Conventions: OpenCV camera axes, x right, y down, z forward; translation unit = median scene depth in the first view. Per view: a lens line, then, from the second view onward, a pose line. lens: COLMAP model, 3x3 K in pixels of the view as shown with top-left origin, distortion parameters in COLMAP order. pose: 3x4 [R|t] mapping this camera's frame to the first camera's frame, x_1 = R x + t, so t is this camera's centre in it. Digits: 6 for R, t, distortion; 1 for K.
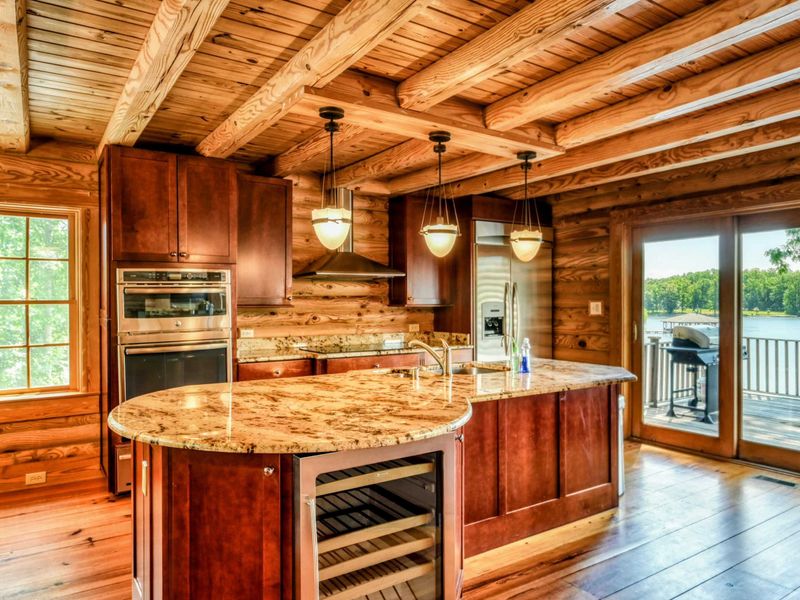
lens RADIAL K [[551.9, 0, 400.0], [0, 551.9, 300.0], [0, 0, 1]] dist [-0.000098, 0.002791]
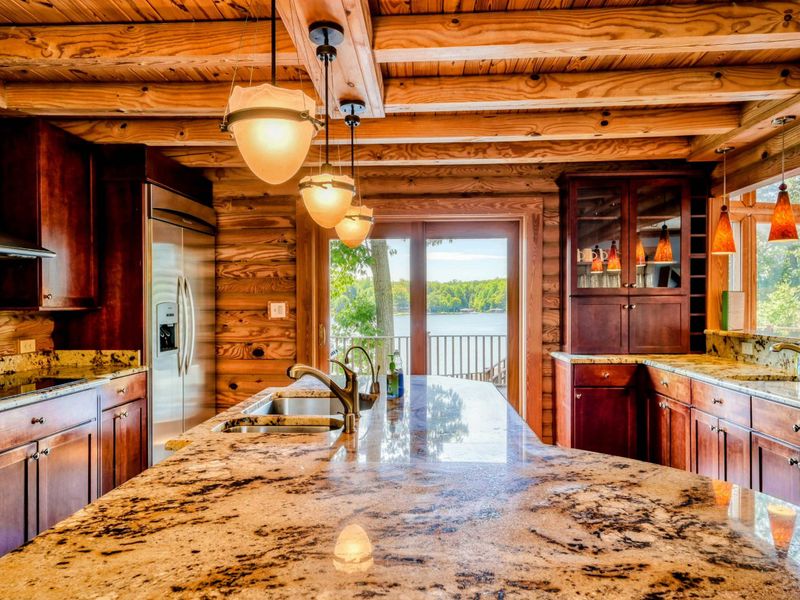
lens RADIAL K [[551.9, 0, 400.0], [0, 551.9, 300.0], [0, 0, 1]] dist [-0.000098, 0.002791]
pose [[0.586470, 0.005652, 0.809951, -0.228781], [-0.000330, 0.999977, -0.006738, 0.004826], [-0.809971, 0.003684, 0.586458, 0.339969]]
